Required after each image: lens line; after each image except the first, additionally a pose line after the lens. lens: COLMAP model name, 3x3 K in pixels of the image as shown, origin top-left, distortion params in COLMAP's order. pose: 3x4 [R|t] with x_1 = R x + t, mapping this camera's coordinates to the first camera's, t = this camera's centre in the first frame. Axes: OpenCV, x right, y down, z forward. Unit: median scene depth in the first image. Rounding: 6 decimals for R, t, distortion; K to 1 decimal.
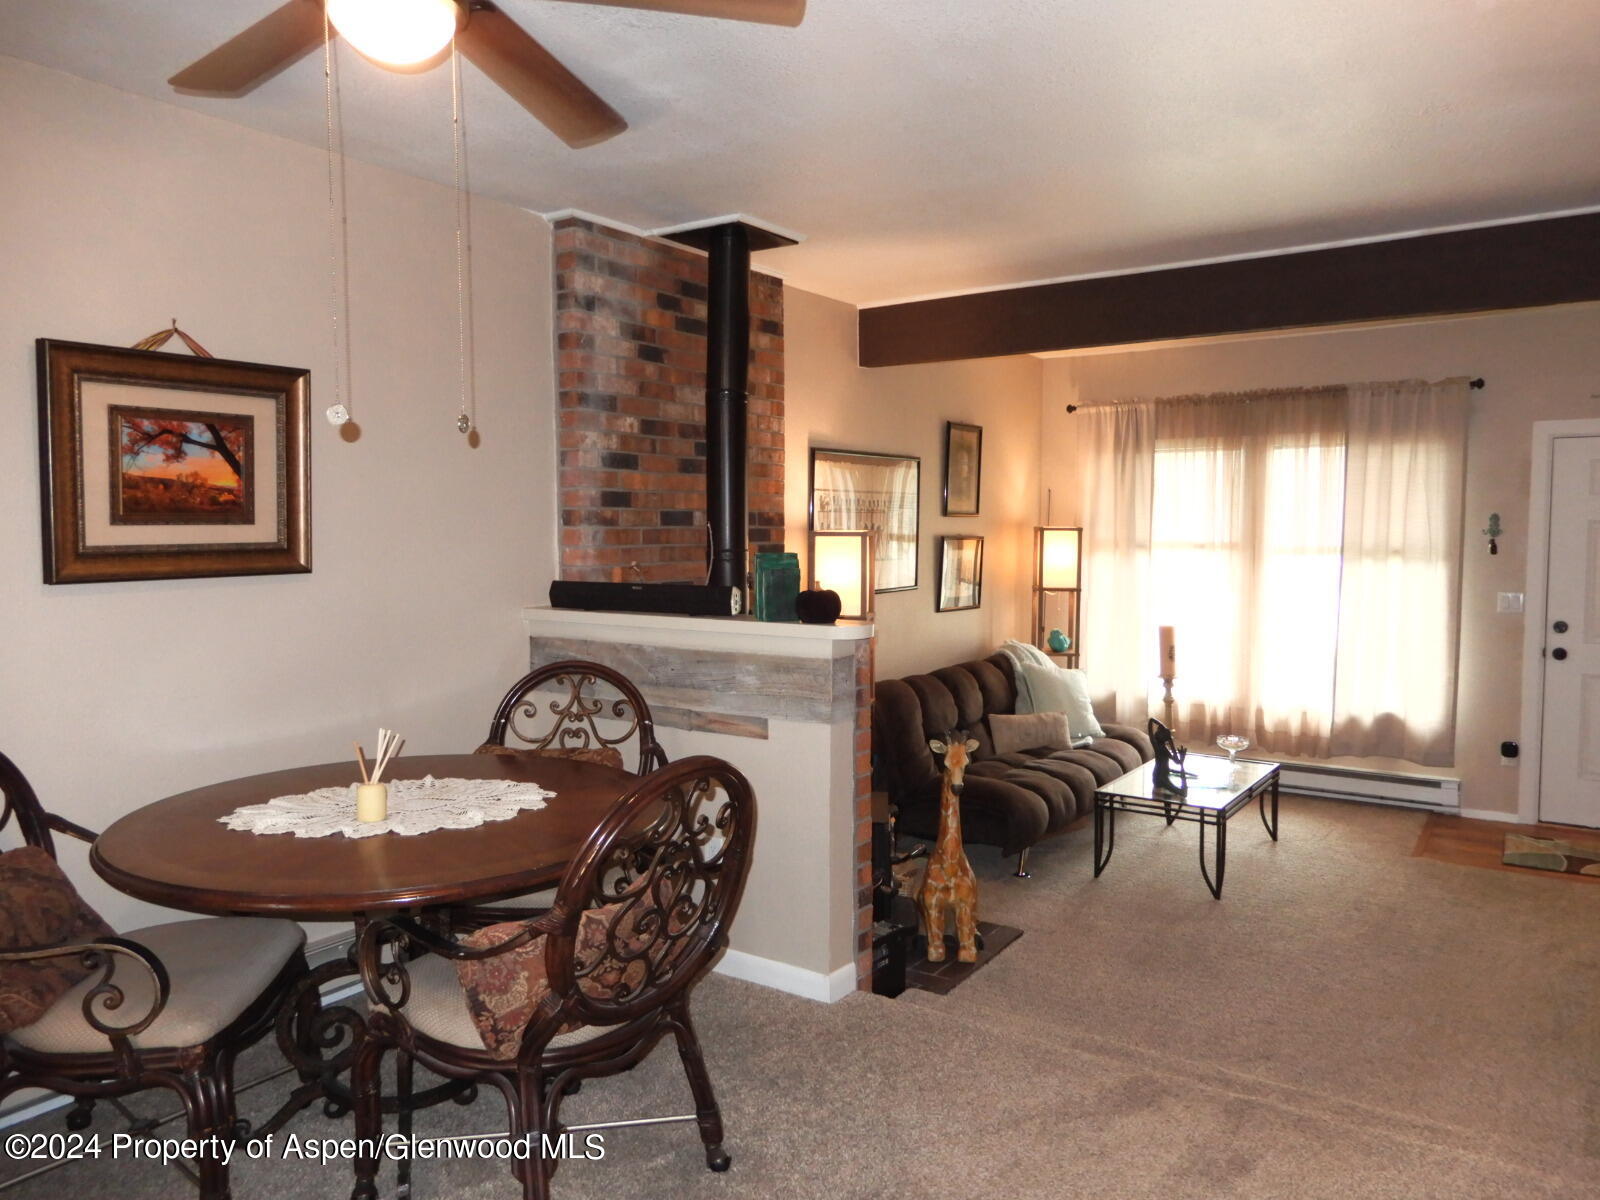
lens RADIAL K [[1154.8, 0, 790.5], [0, 1154.8, 597.0], [0, 0, 1]] dist [0.020334, -0.000780]
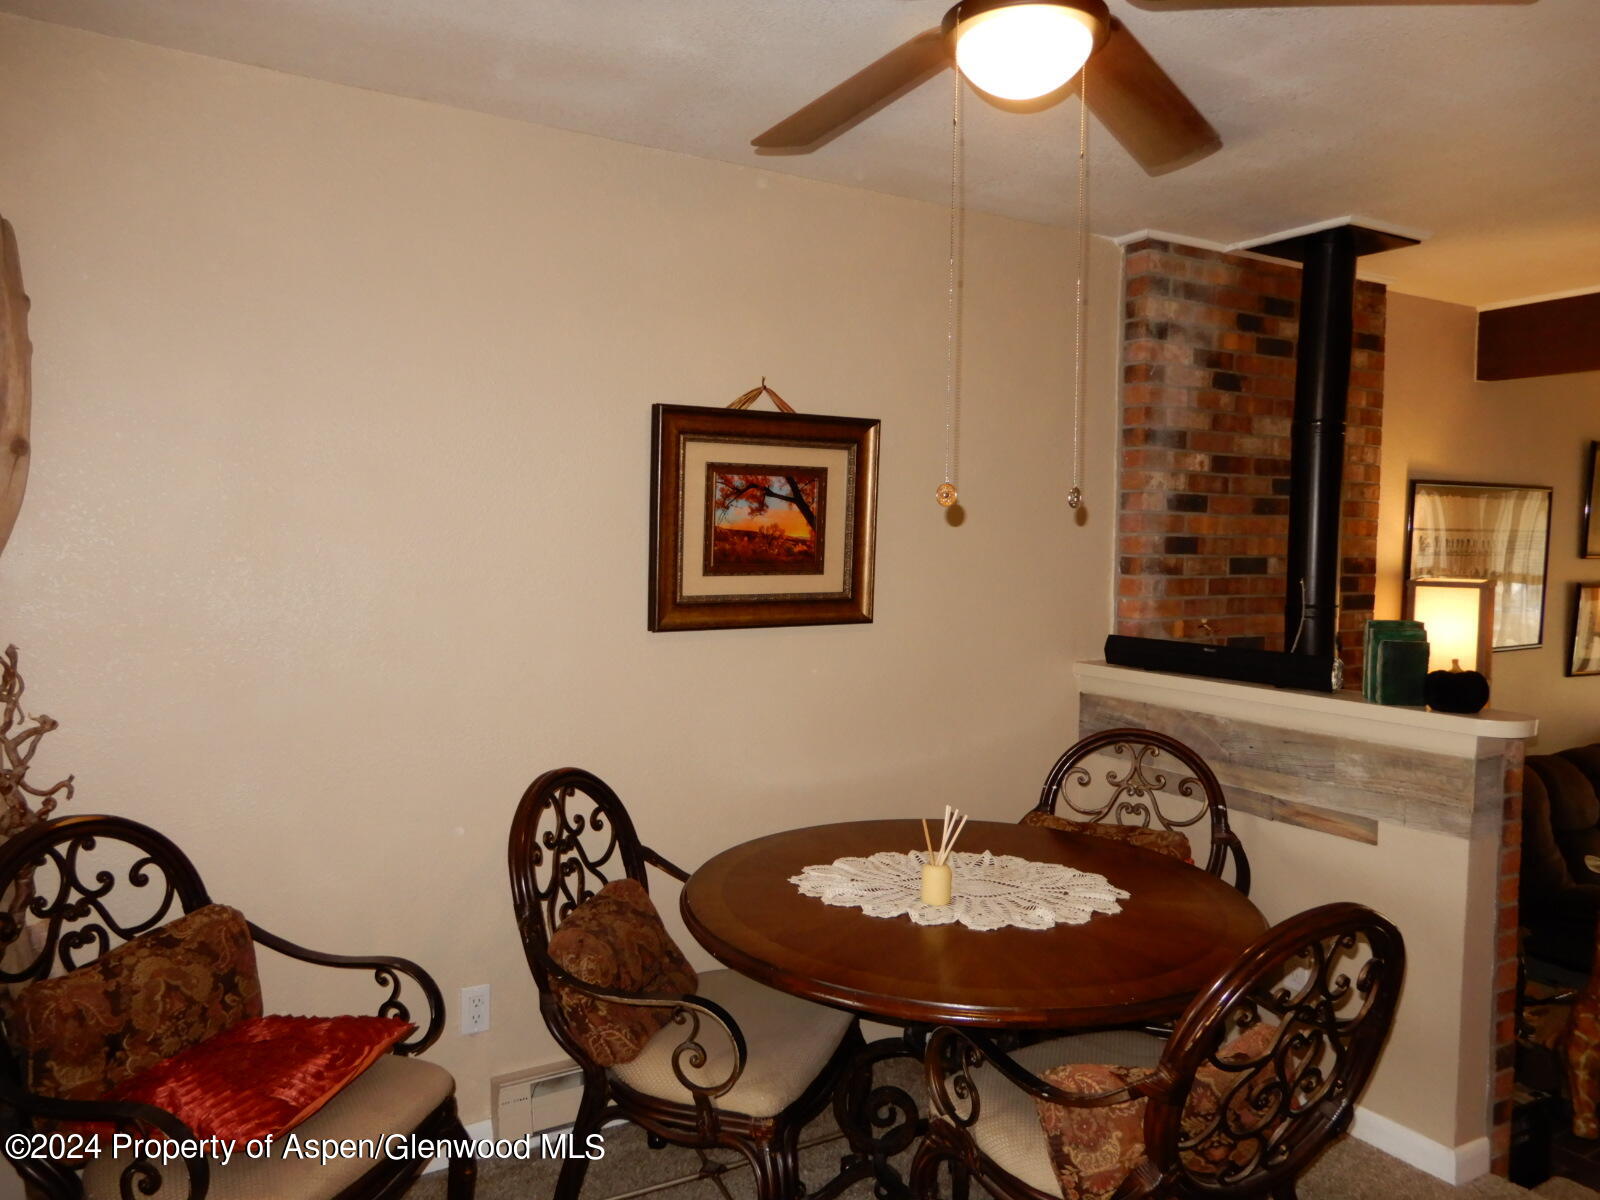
lens RADIAL K [[1154.8, 0, 802.1], [0, 1154.8, 596.9], [0, 0, 1]] dist [0.020334, -0.000780]
pose [[0.913639, 0.035577, -0.404966, -0.066334], [-0.039948, 0.999199, -0.002345, -0.037417], [0.404558, 0.018320, 0.914329, 0.067561]]
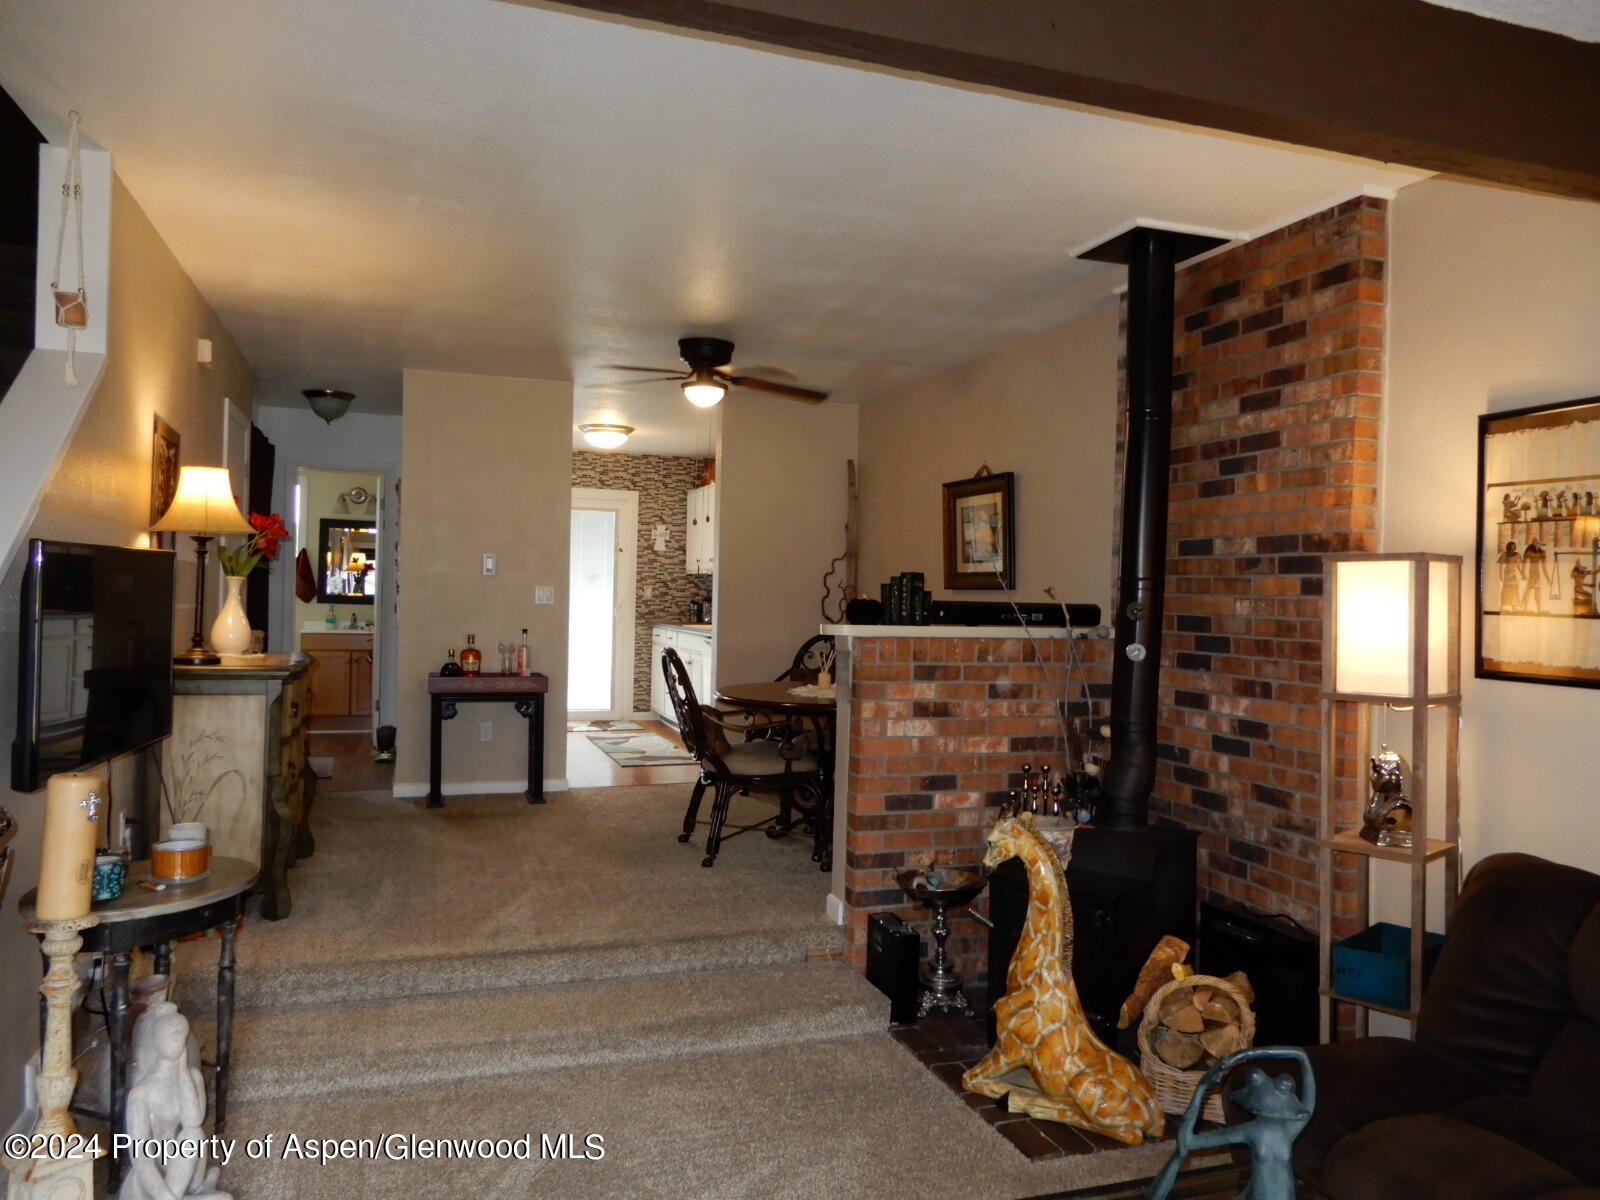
lens RADIAL K [[1154.8, 0, 803.8], [0, 1154.8, 593.5], [0, 0, 1]] dist [0.020334, -0.000780]
pose [[-0.588732, -0.008464, -0.808284, 1.095621], [-0.071262, 0.996595, 0.041470, -0.062184], [0.805181, 0.082015, -0.587331, 1.696159]]
